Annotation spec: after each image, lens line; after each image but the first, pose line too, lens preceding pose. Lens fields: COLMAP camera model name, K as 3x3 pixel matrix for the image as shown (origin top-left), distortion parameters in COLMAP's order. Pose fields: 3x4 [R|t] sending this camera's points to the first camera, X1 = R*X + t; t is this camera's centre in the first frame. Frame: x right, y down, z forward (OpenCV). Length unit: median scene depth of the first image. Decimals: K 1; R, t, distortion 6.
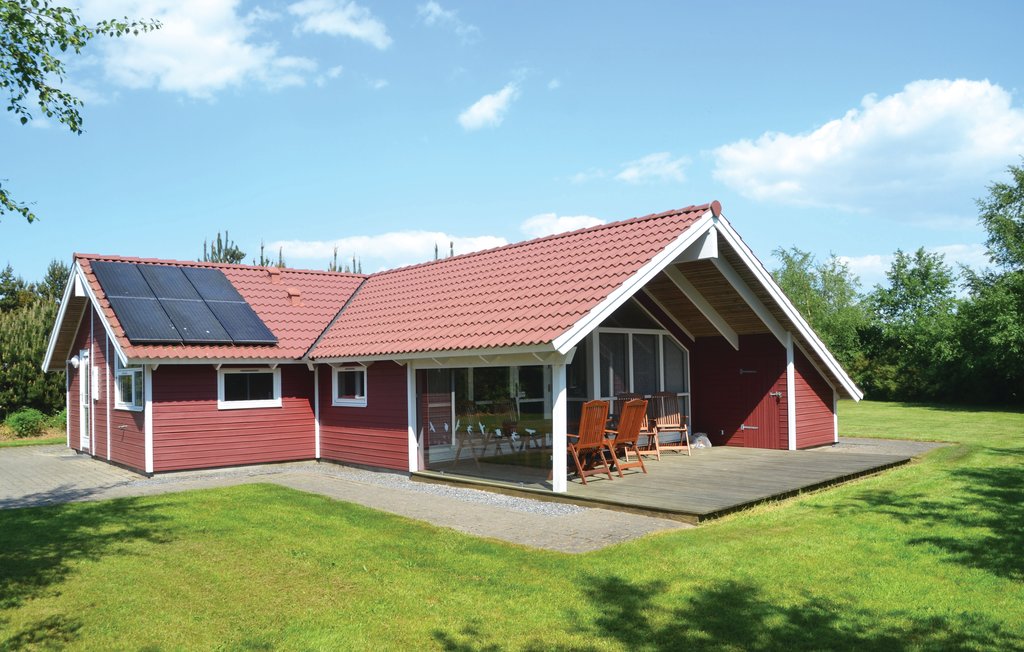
lens RADIAL K [[807.2, 0, 468.8], [0, 807.2, 365.3], [0, 0, 1]] dist [-0.098029, 0.013844]
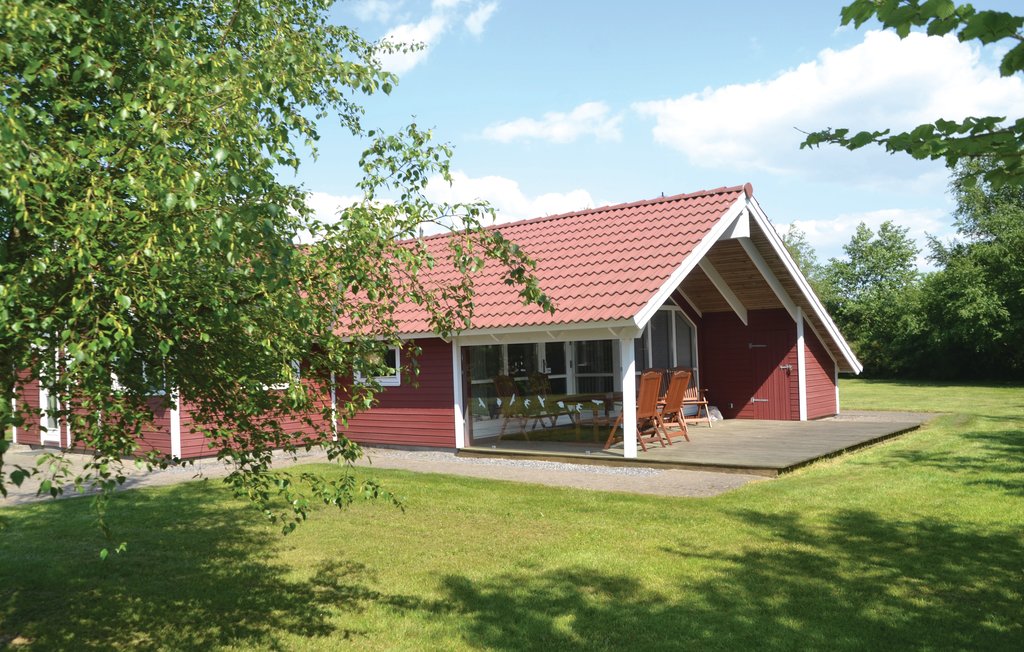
lens RADIAL K [[932.6, 0, 510.6], [0, 932.6, 352.9], [0, 0, 1]] dist [0.009186, 0.000700]
pose [[0.985121, -0.013632, 0.171323, -0.200776], [0.012686, 0.999898, 0.006617, 0.006125], [-0.171395, -0.004345, 0.985193, -0.155539]]
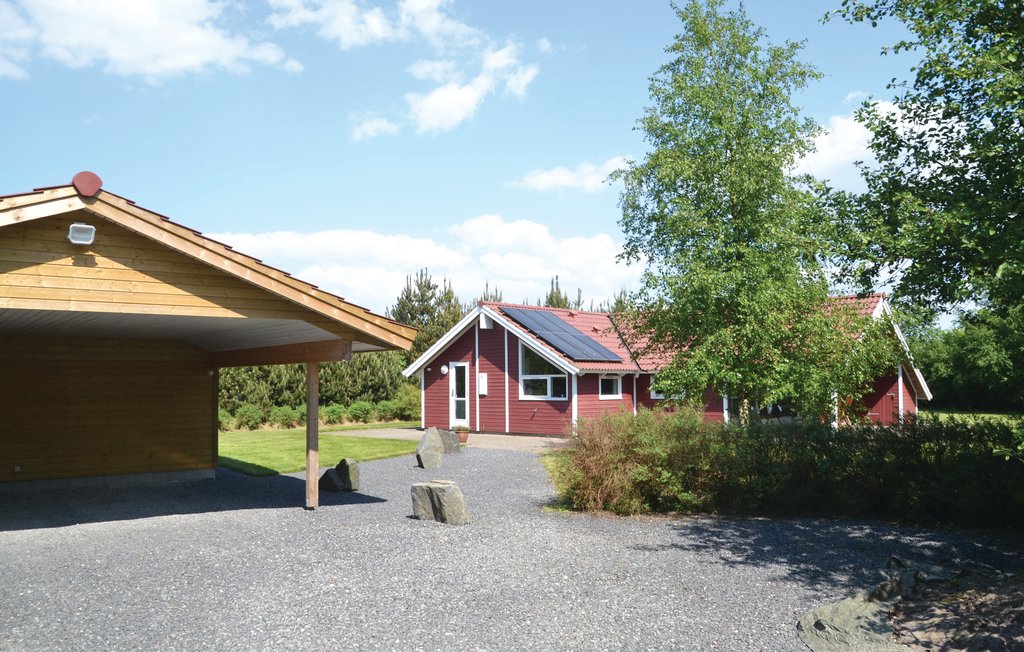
lens RADIAL K [[885.8, 0, 531.8], [0, 885.8, 358.2], [0, 0, 1]] dist [-0.049266, 0.000449]
pose [[0.985182, 0.017640, 0.170601, -0.822919], [-0.013910, 0.999638, -0.023038, 0.013065], [-0.170946, 0.020324, 0.985071, -0.873415]]
